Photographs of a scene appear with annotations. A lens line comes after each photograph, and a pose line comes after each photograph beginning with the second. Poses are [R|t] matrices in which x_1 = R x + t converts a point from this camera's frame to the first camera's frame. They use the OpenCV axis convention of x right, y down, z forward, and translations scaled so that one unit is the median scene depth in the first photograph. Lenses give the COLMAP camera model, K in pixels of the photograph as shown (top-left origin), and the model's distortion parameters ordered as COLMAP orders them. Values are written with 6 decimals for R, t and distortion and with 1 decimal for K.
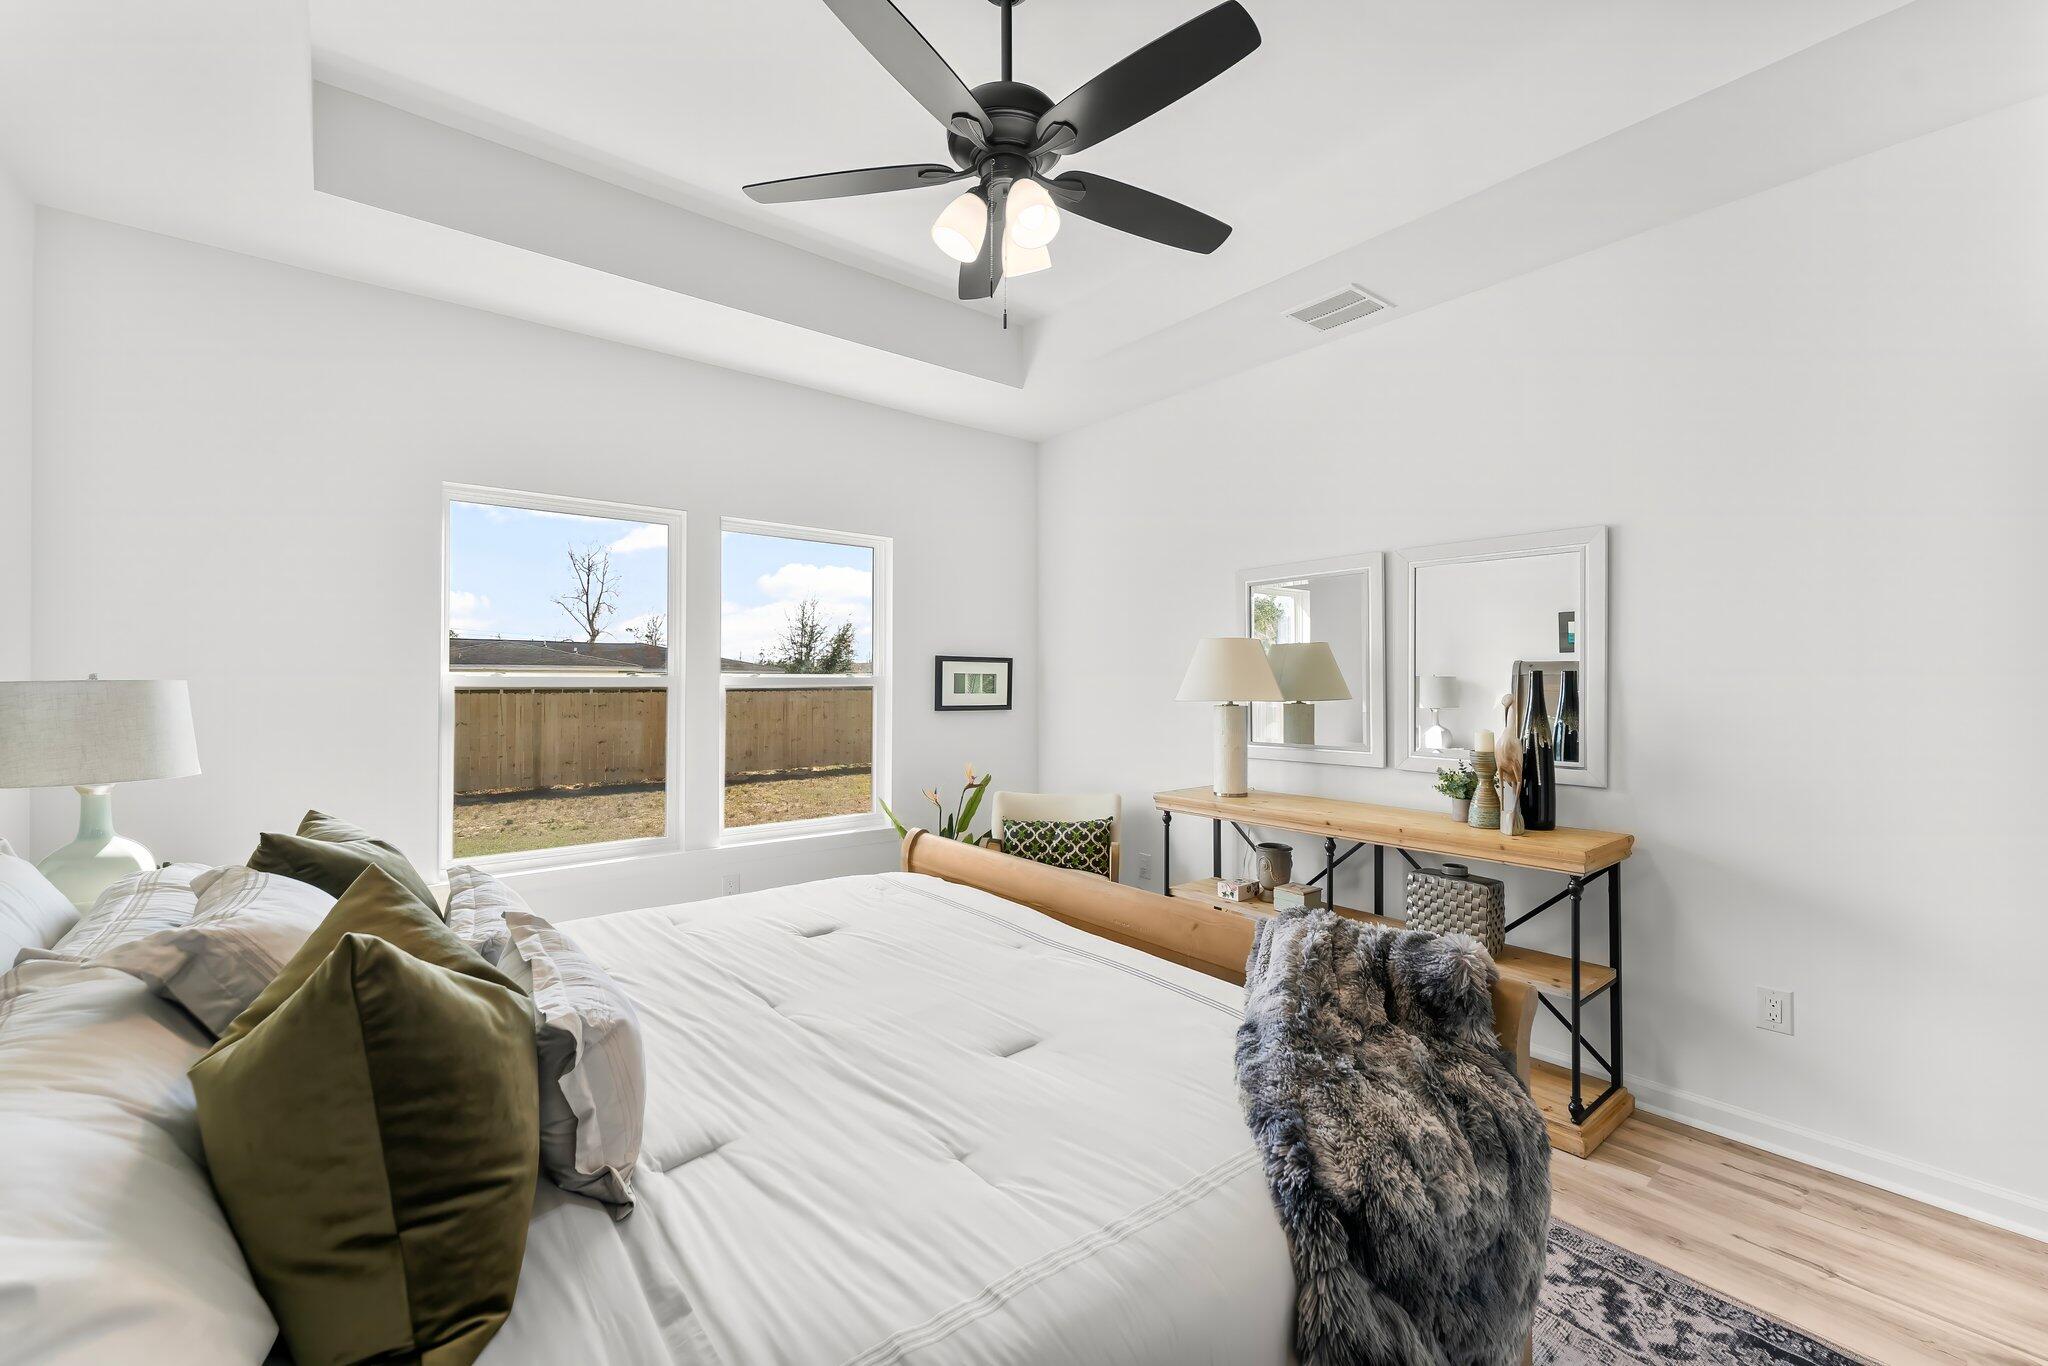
lens RADIAL K [[829.0, 0, 1019.8], [0, 829.0, 678.1], [0, 0, 1]] dist [0.000728, -0.000282]
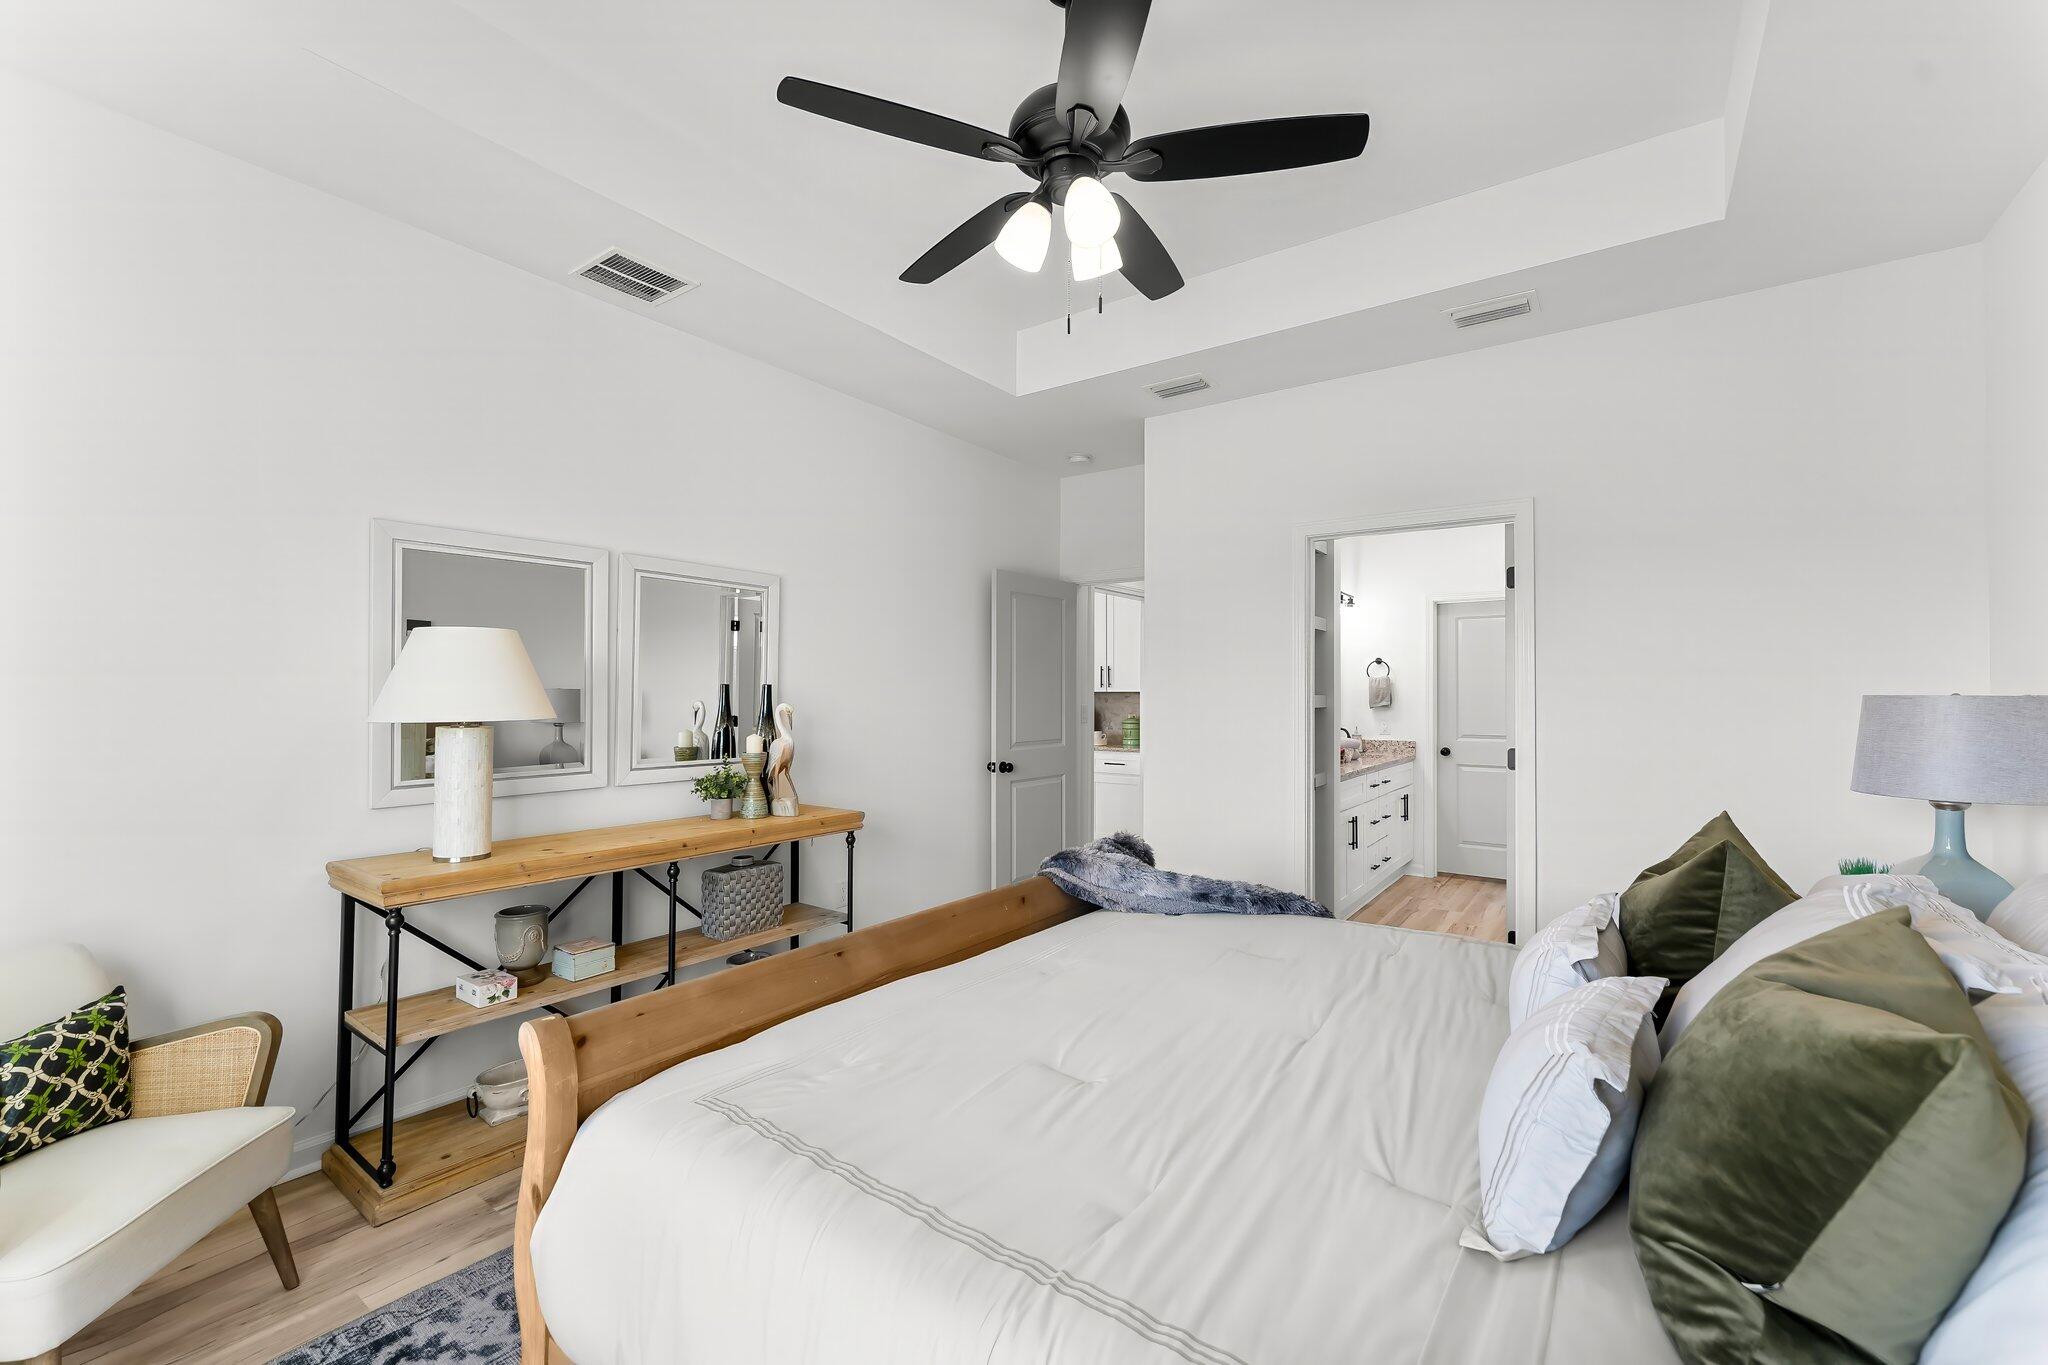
lens RADIAL K [[829.0, 0, 1030.4], [0, 829.0, 681.0], [0, 0, 1]] dist [0.000728, -0.000282]
pose [[-0.260860, 0.016963, 0.965228, -0.670718], [-0.011368, 0.999722, -0.020642, 0.002250], [-0.965310, -0.016358, -0.260595, 0.915028]]
